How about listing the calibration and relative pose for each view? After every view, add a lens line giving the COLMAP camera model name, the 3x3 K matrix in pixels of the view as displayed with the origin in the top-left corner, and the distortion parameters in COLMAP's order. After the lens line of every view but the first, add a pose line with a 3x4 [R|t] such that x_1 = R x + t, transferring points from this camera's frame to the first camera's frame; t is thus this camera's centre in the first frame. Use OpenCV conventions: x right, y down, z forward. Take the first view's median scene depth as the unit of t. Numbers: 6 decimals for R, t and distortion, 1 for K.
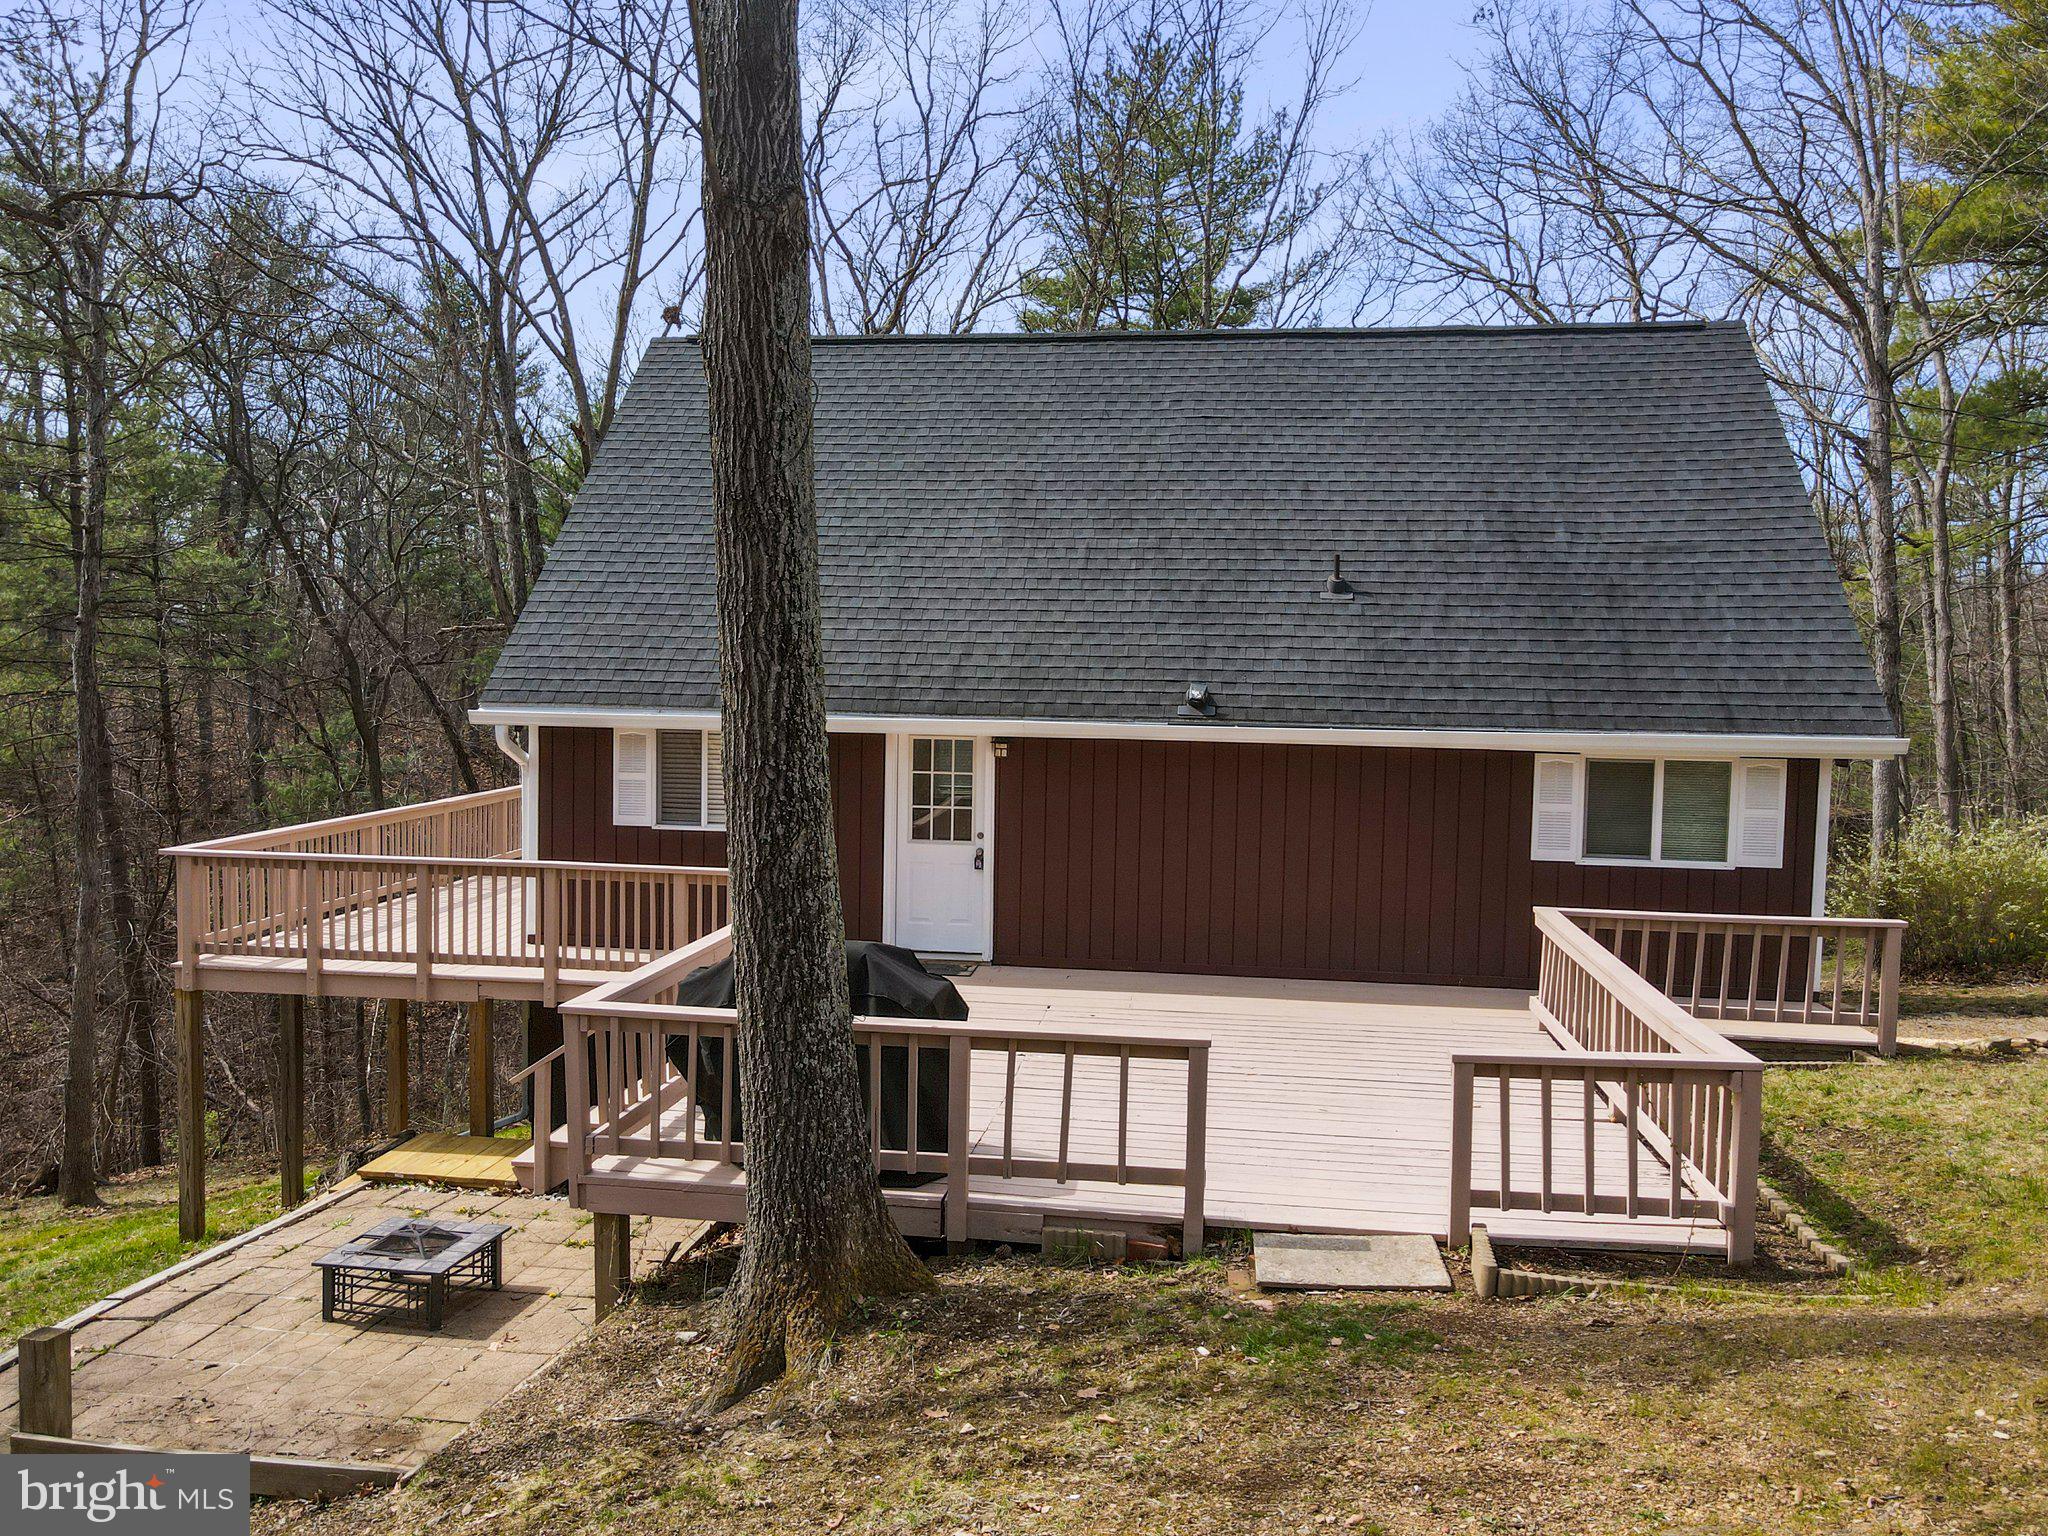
lens RADIAL K [[1486.9, 0, 1024.6], [0, 1486.9, 760.4], [0, 0, 1]] dist [0.013768, 0.002803]
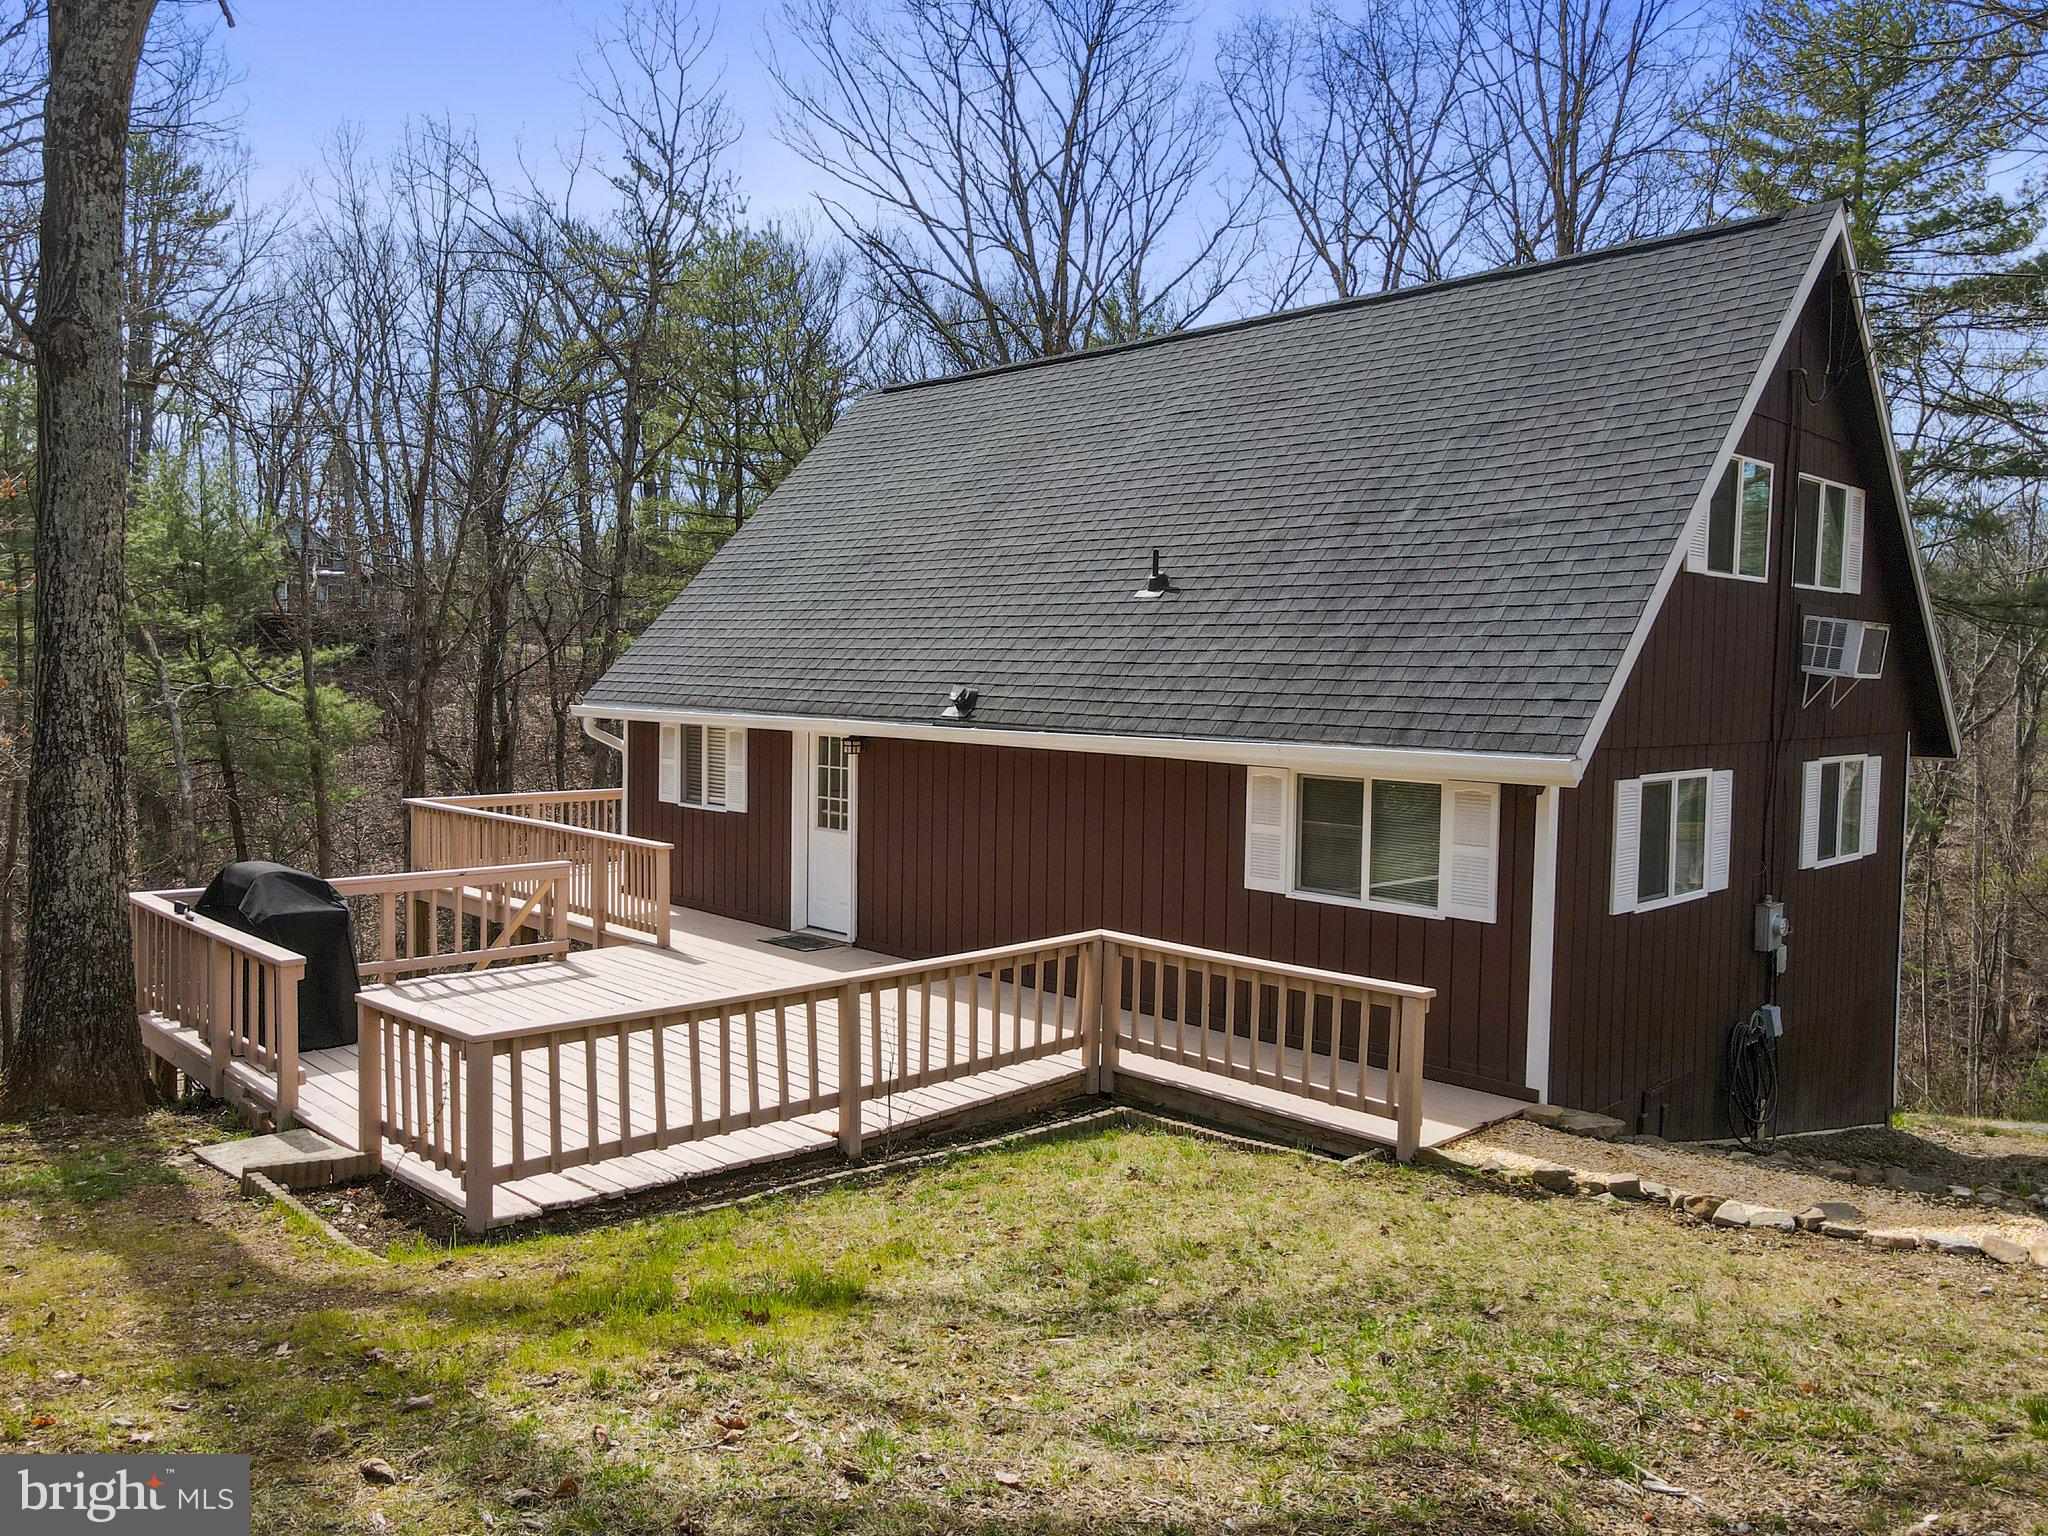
lens RADIAL K [[1486.9, 0, 1024.6], [0, 1486.9, 760.4], [0, 0, 1]] dist [0.013768, 0.002803]
pose [[0.797499, 0.033795, -0.602373, 0.768605], [-0.045486, 0.998956, -0.004175, 0.001090], [0.601603, 0.030729, 0.798204, 0.221618]]
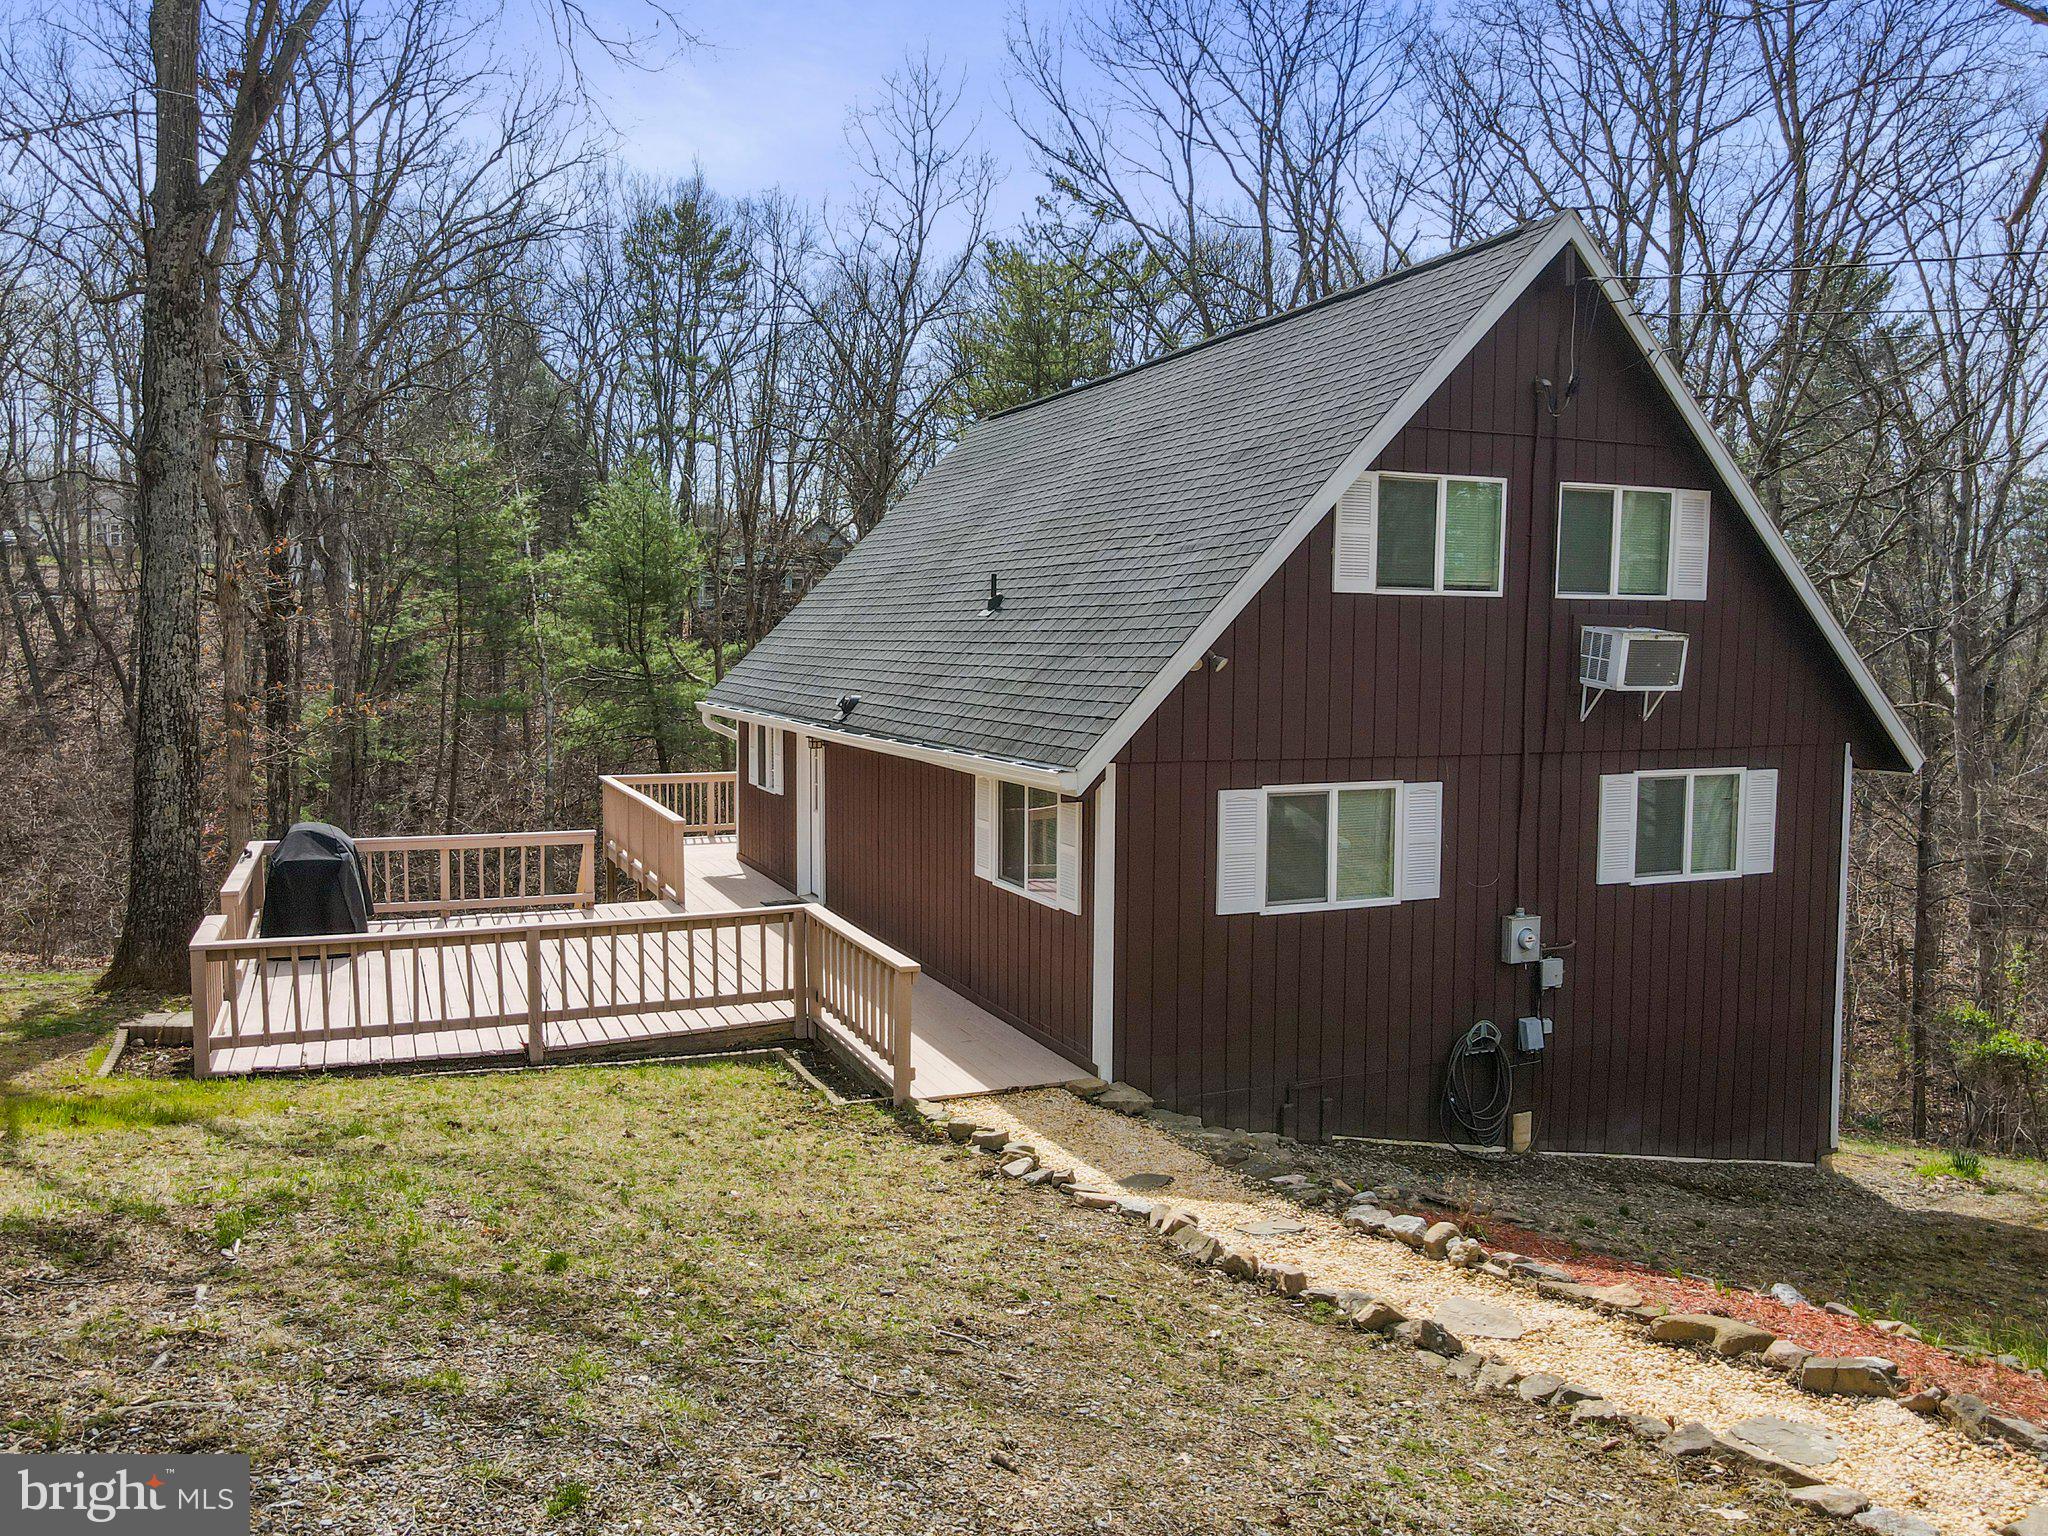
lens RADIAL K [[1486.9, 0, 1024.6], [0, 1486.9, 760.4], [0, 0, 1]] dist [0.013768, 0.002803]
pose [[0.526970, 0.056169, -0.848026, 1.212264], [-0.058431, 0.997847, 0.029784, -0.042700], [0.847873, 0.033856, 0.529118, 0.499367]]
